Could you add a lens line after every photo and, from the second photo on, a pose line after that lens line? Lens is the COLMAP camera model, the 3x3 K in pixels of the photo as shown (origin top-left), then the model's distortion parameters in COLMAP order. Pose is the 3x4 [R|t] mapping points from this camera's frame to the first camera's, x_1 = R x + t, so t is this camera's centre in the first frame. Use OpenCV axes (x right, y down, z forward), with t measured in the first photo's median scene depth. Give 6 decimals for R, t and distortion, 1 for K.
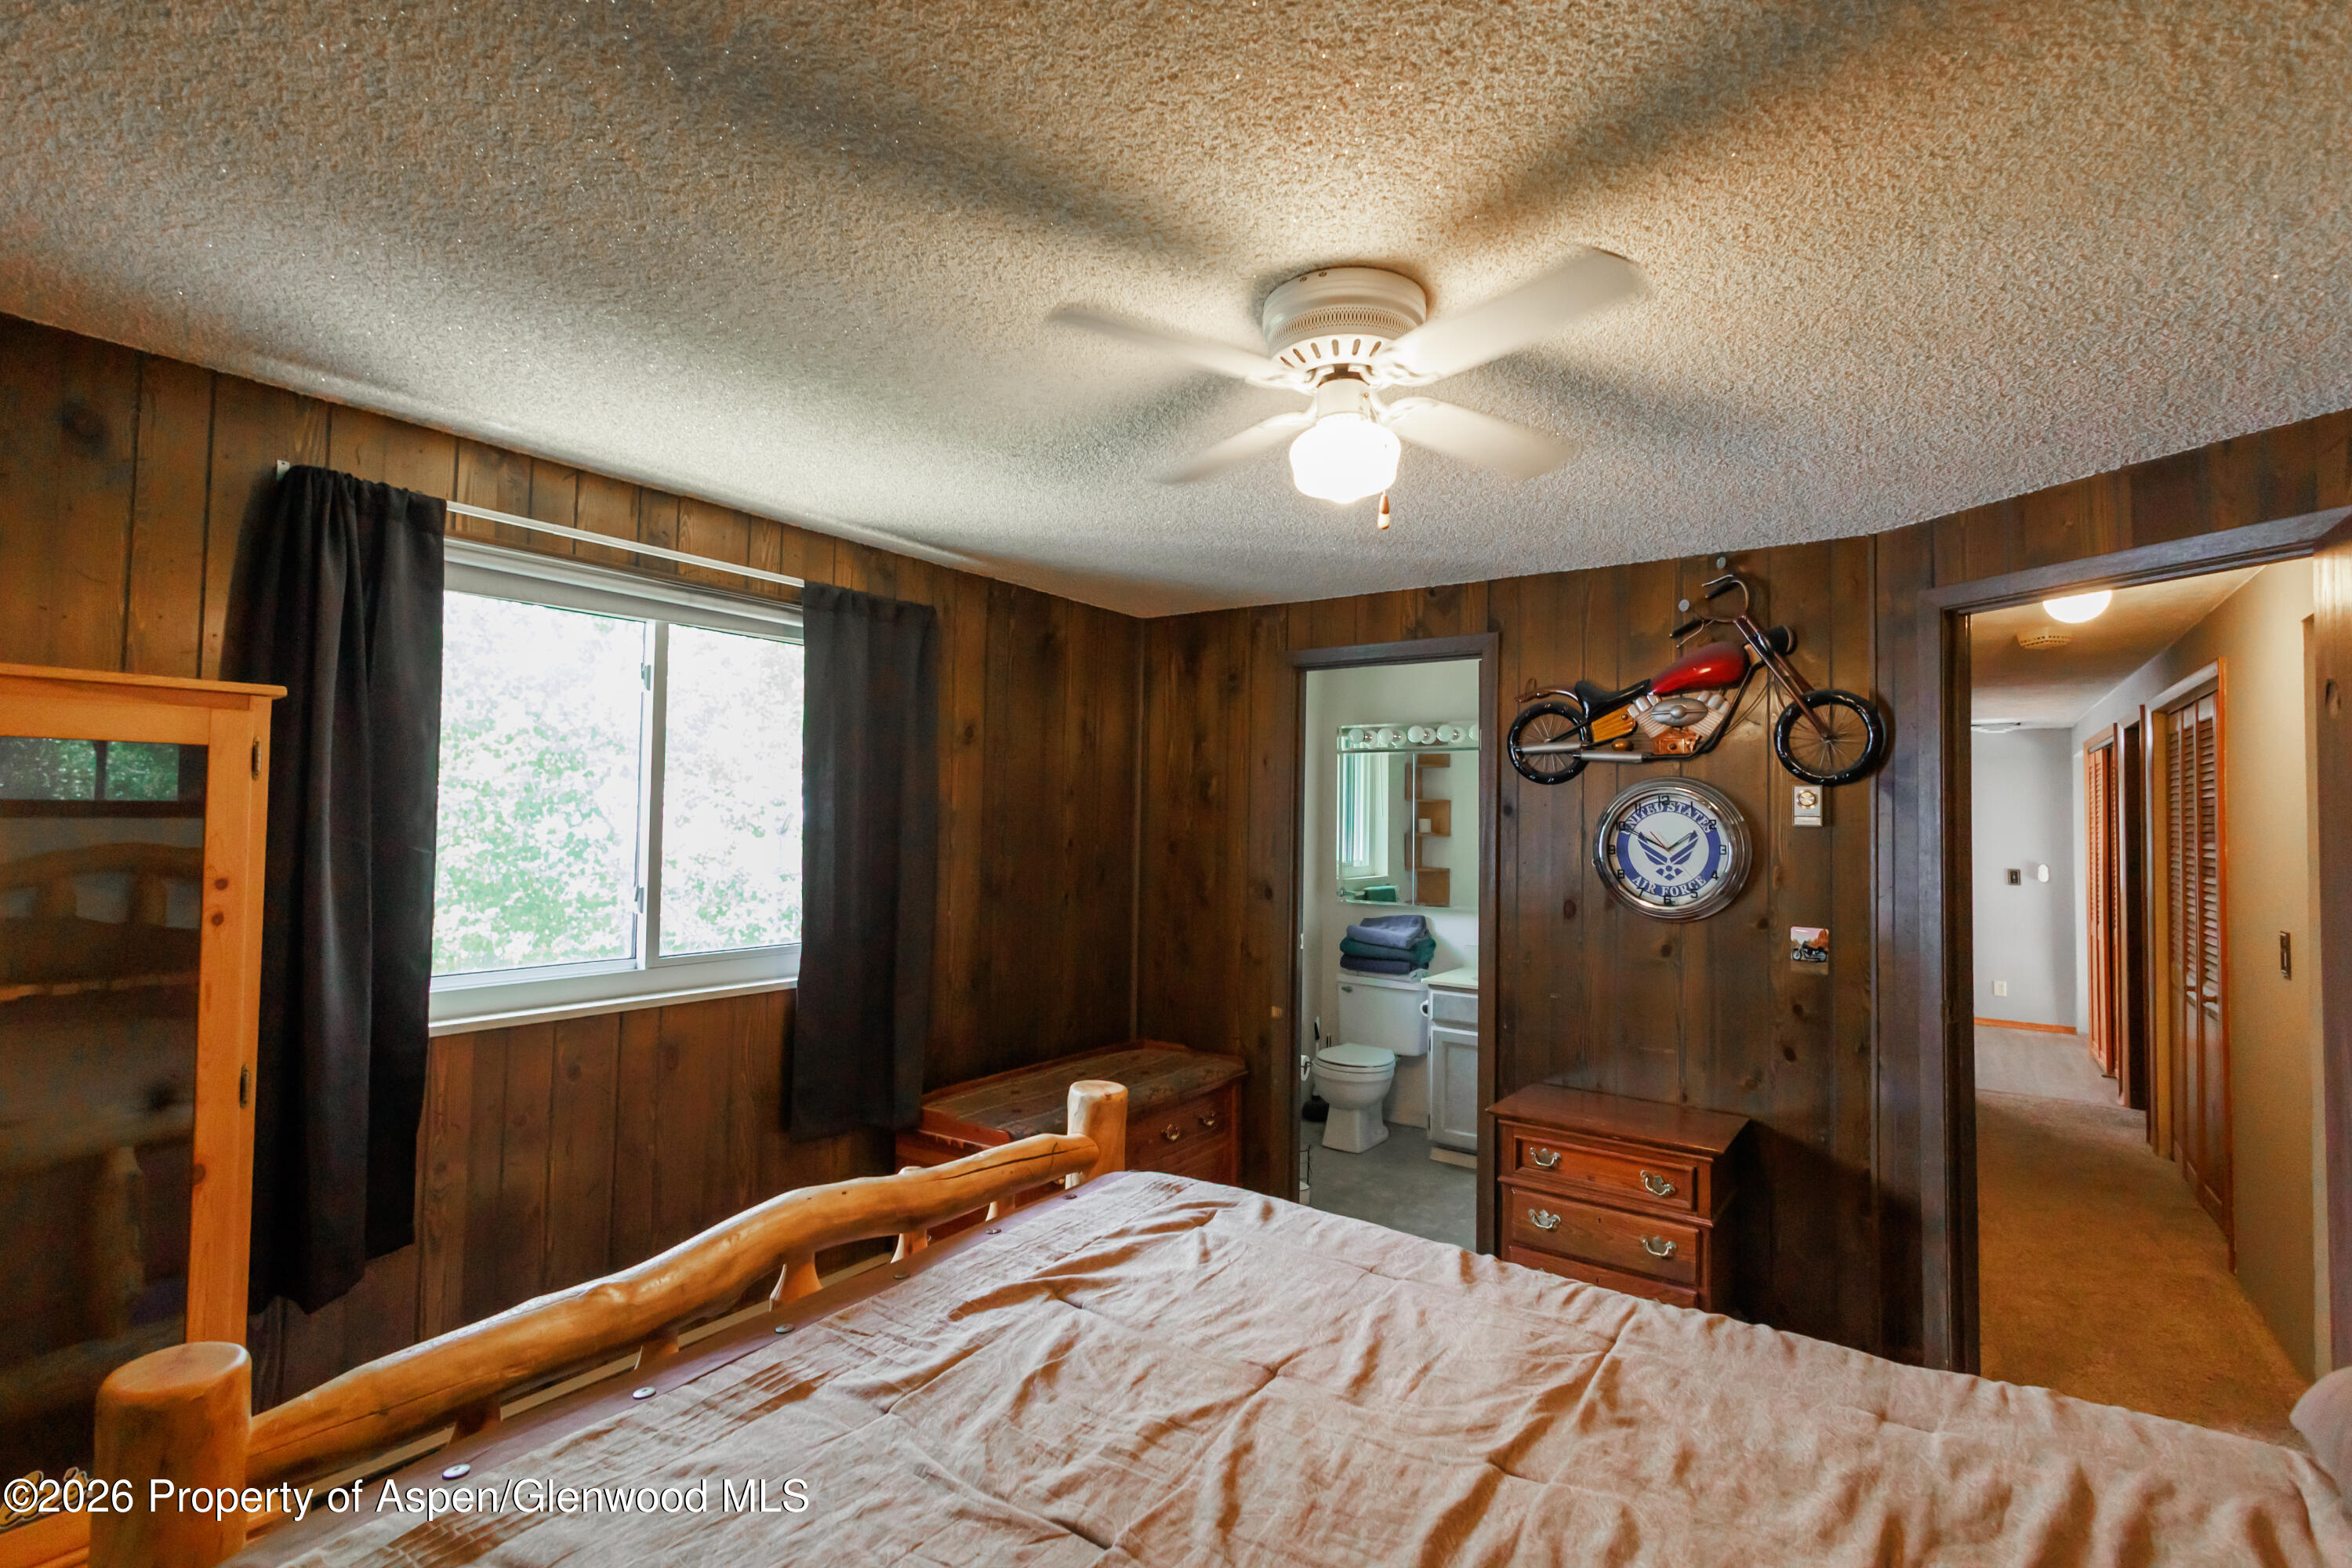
lens RADIAL K [[1068.9, 0, 1172.4], [0, 1068.9, 785.7], [0, 0, 1]] dist [0.005166, 0.000143]
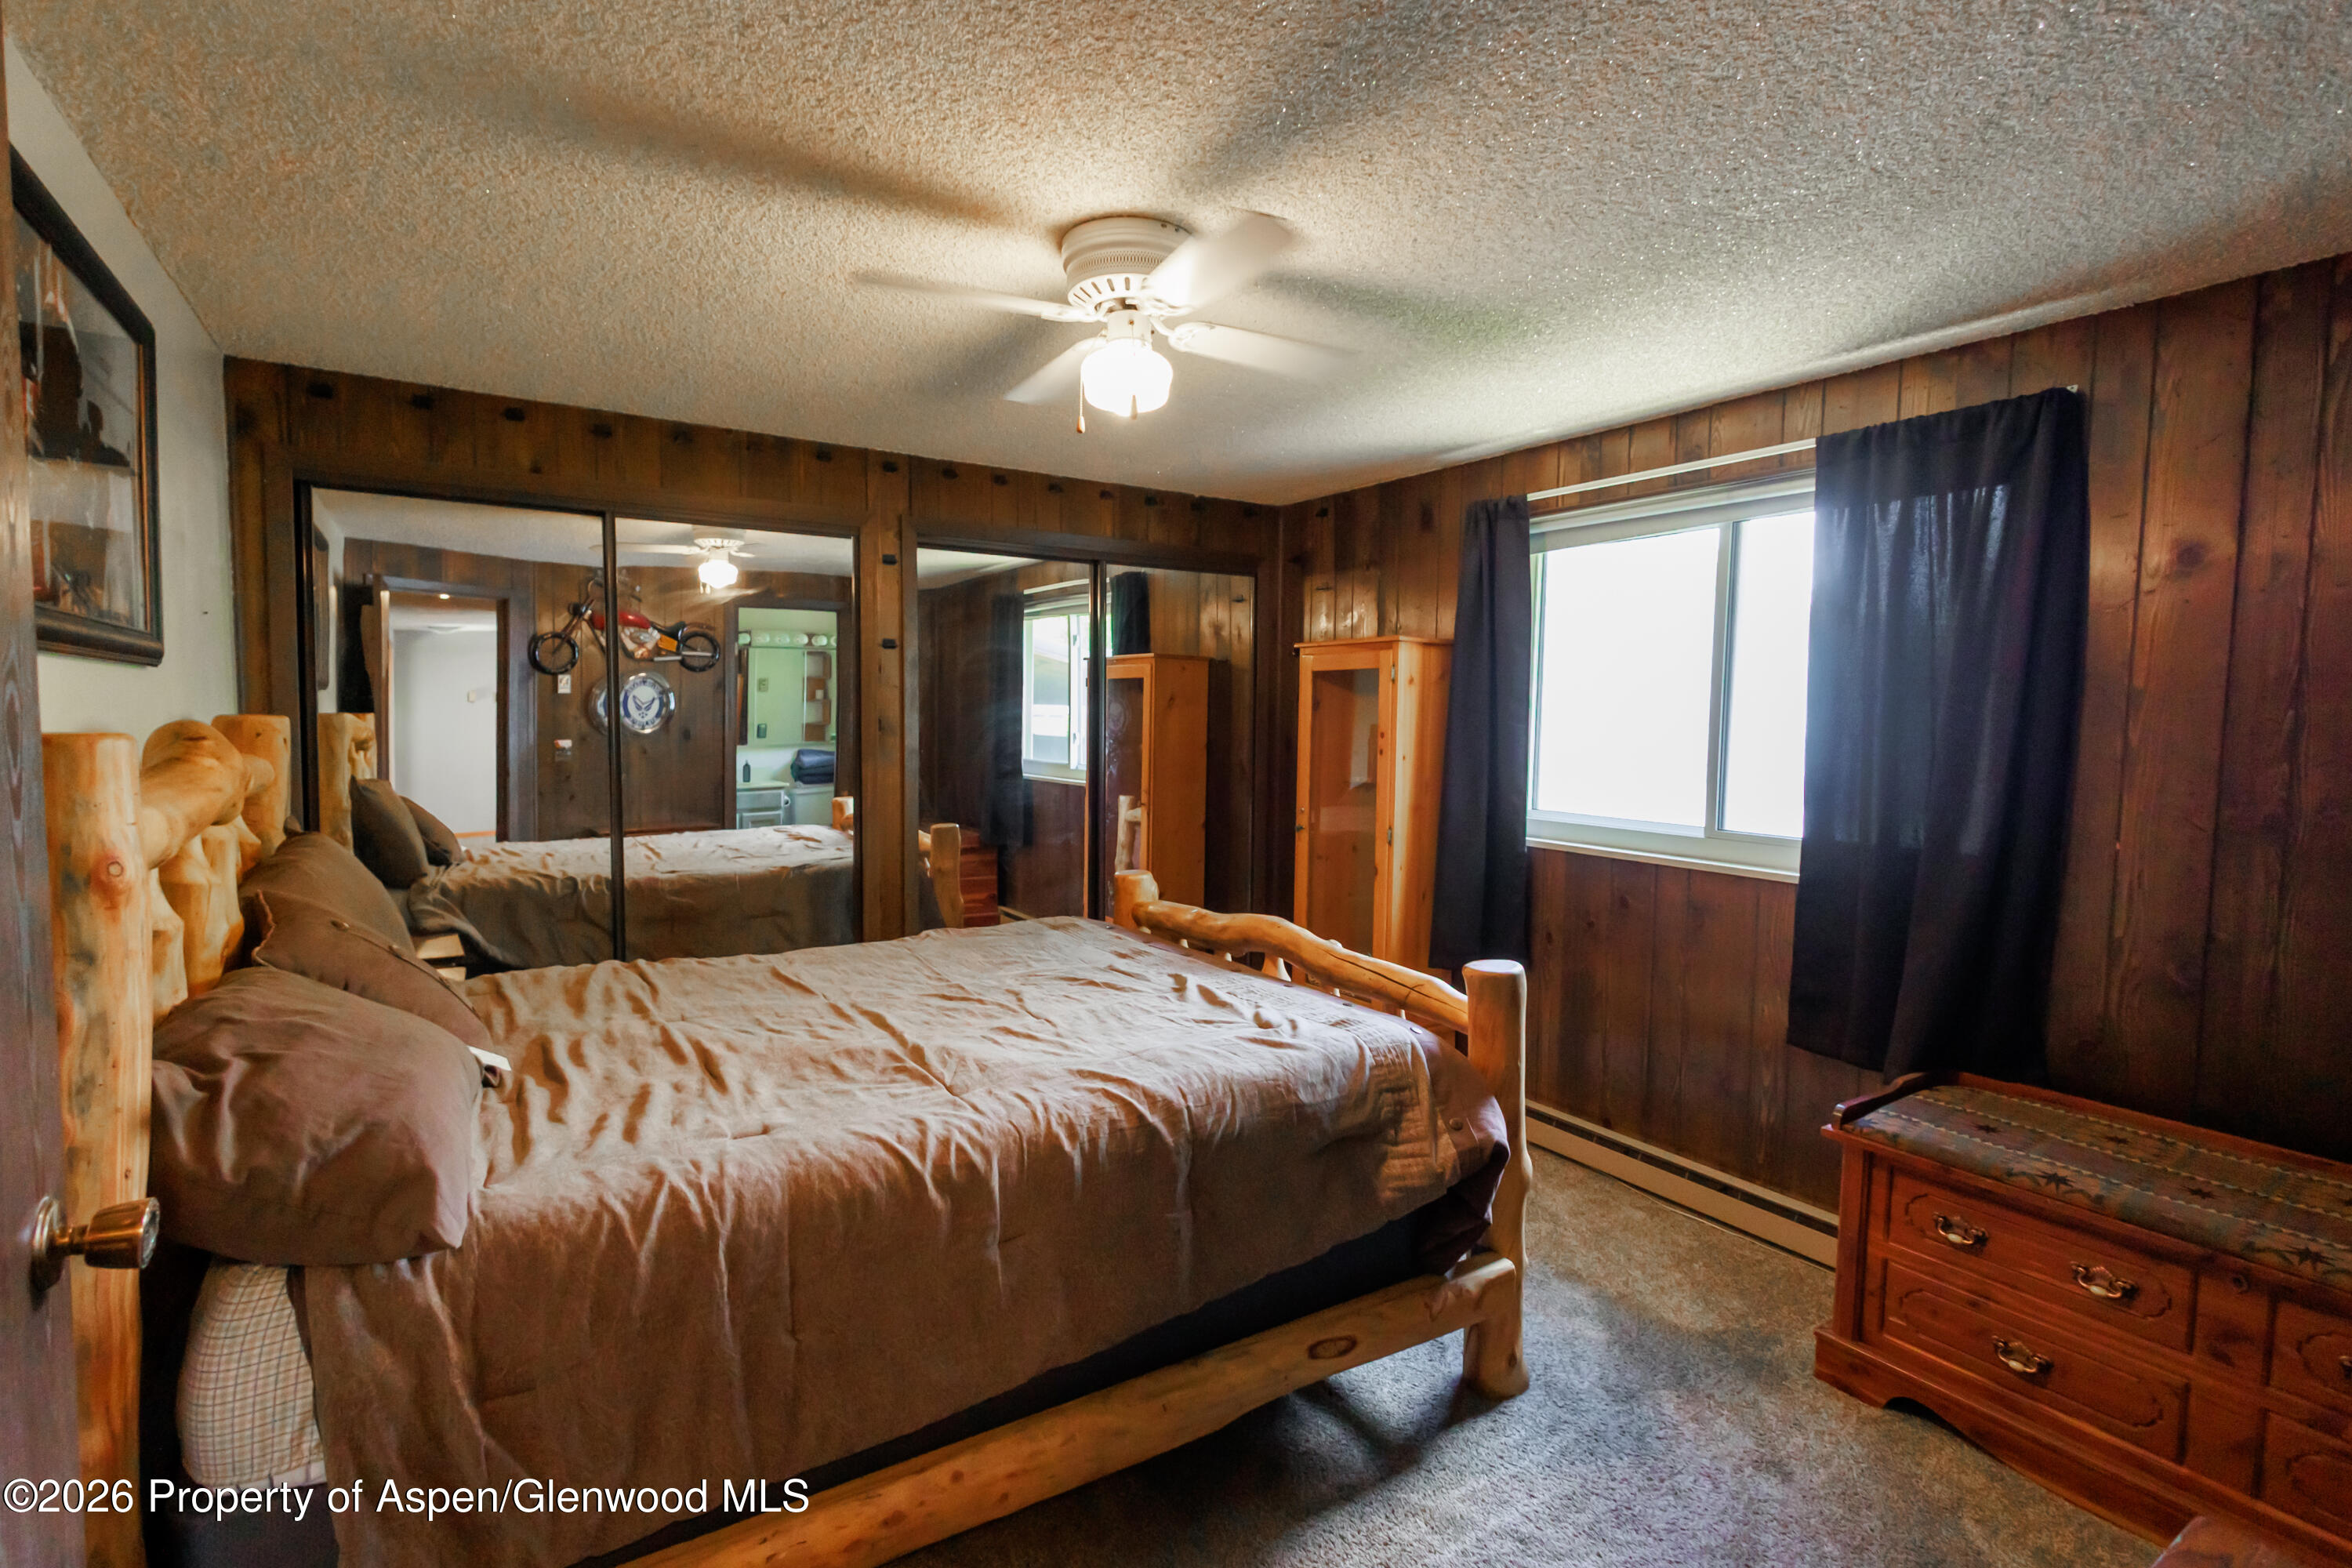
lens RADIAL K [[1068.9, 0, 1172.4], [0, 1068.9, 785.7], [0, 0, 1]] dist [0.005166, 0.000143]
pose [[-0.357563, 0.045080, -0.932800, 0.932207], [0.013106, 0.998978, 0.043255, 0.072688], [0.933797, 0.003241, -0.357789, 1.072557]]
